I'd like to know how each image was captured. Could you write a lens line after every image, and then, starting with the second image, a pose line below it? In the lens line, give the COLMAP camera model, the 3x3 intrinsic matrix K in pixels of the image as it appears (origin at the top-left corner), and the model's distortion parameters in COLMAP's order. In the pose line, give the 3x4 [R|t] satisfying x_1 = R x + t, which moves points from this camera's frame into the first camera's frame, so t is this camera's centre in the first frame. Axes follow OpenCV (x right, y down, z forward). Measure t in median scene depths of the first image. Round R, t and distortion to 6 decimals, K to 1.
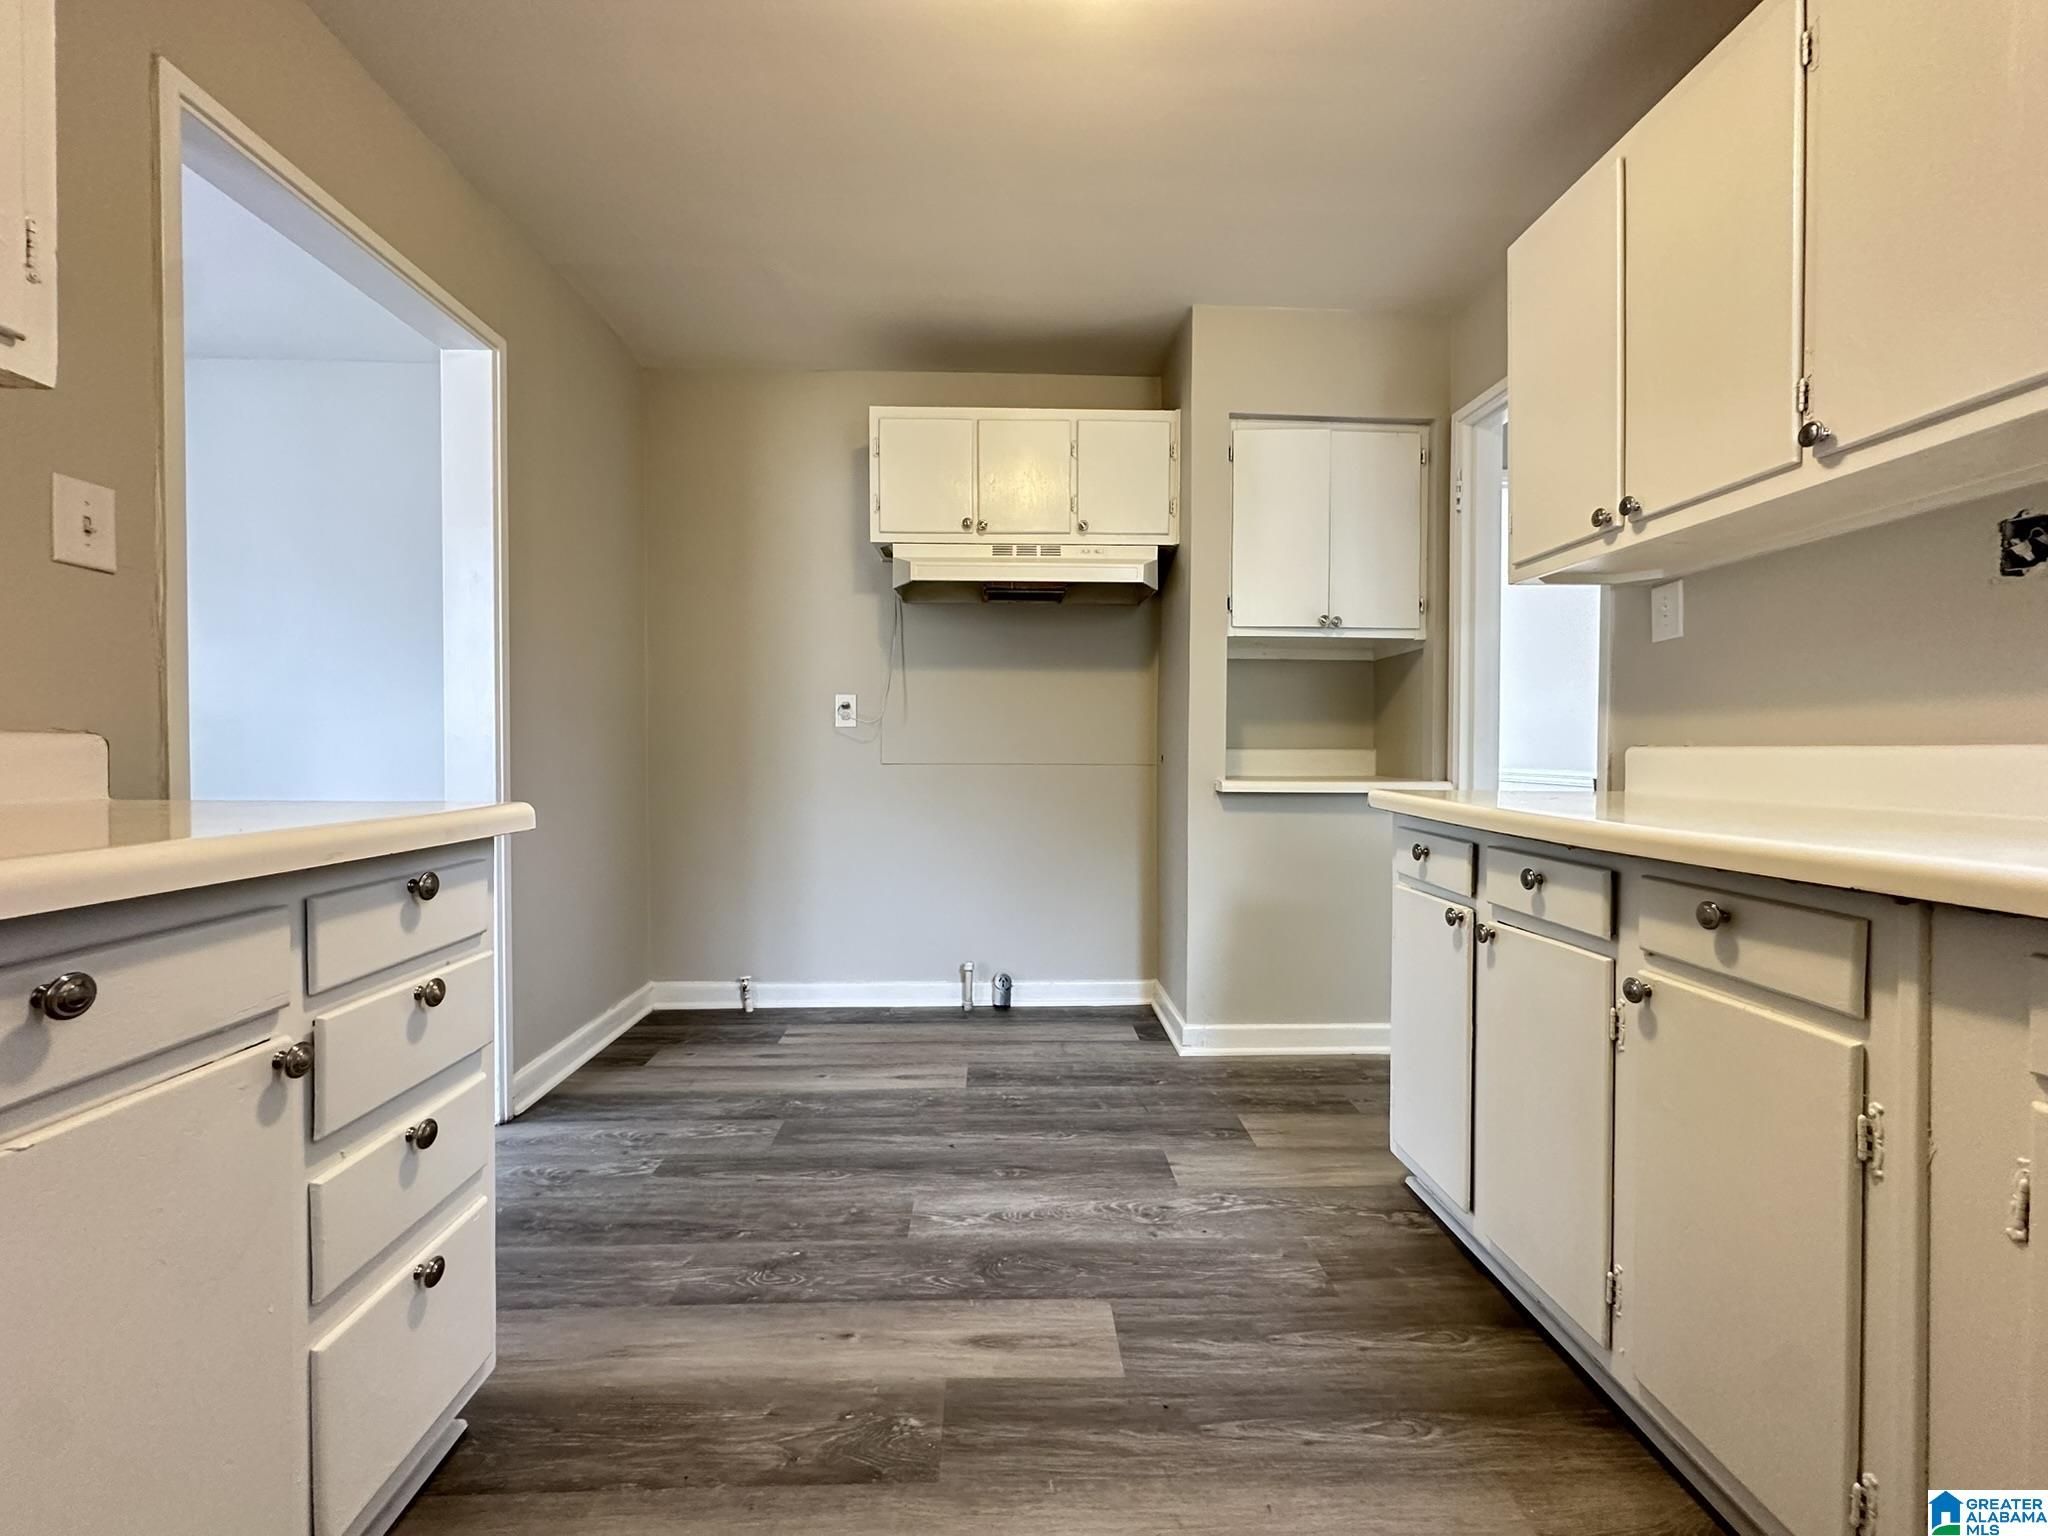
lens RADIAL K [[821.8, 0, 1021.8], [0, 821.8, 765.8], [0, 0, 1]] dist [-0.001953, 0.000261]
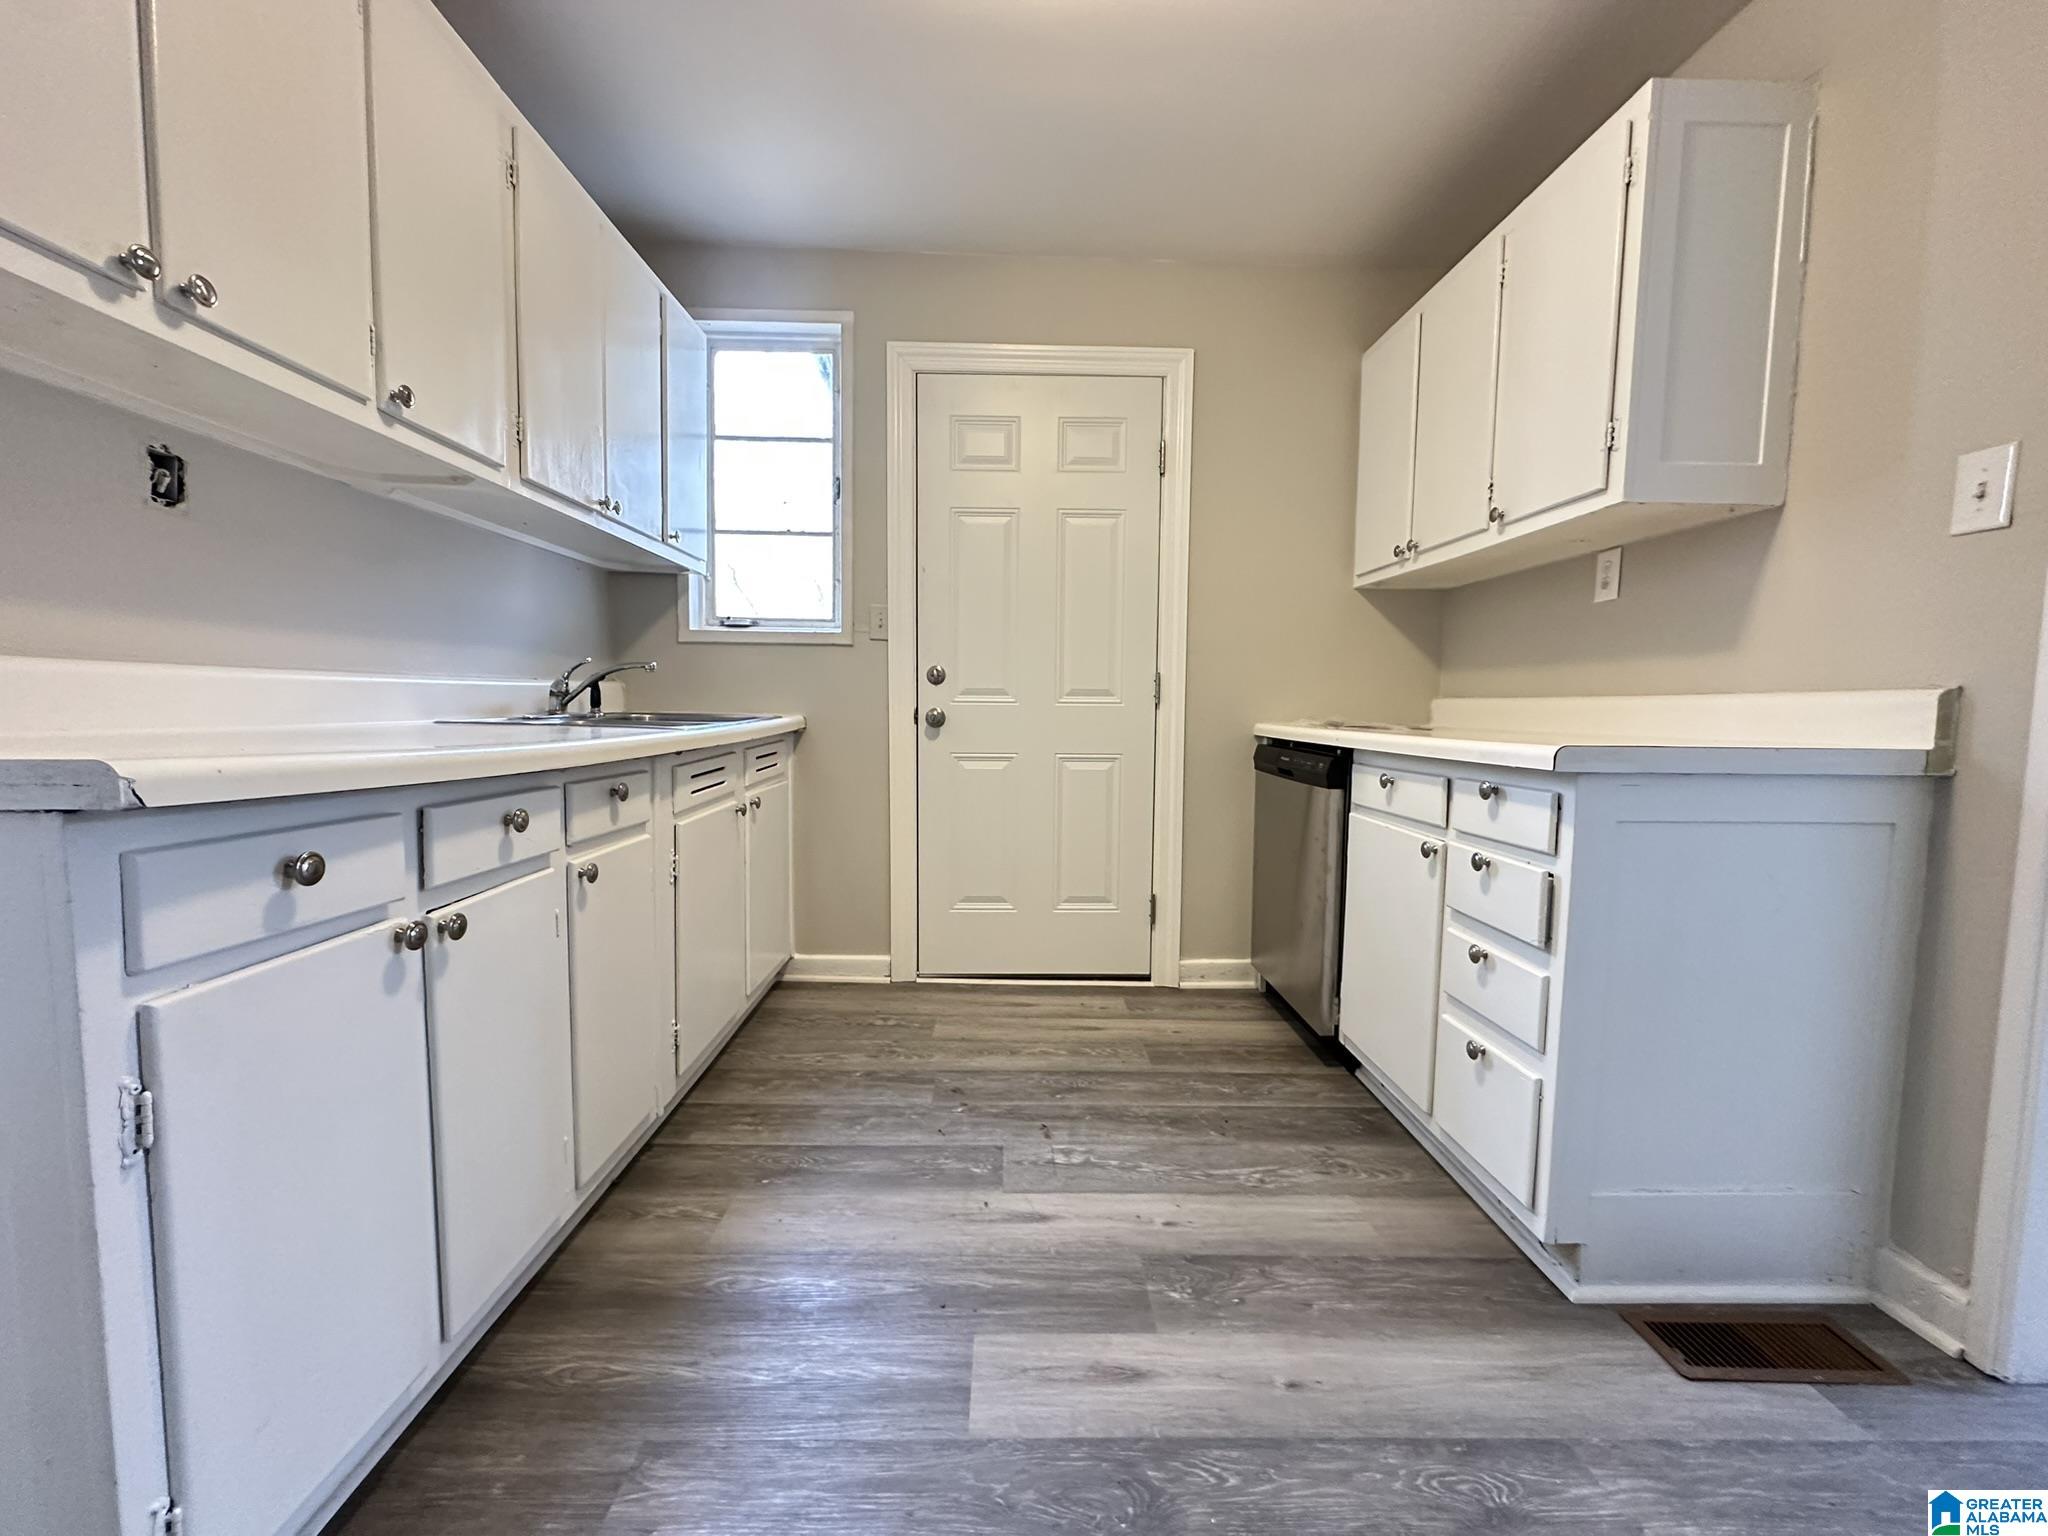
lens RADIAL K [[821.8, 0, 1021.8], [0, 821.8, 765.8], [0, 0, 1]] dist [-0.001953, 0.000261]
pose [[-0.999727, -0.020140, 0.011853, 0.073011], [-0.019024, 0.995960, 0.087763, -0.008212], [-0.013573, 0.087513, -0.996071, 1.932931]]
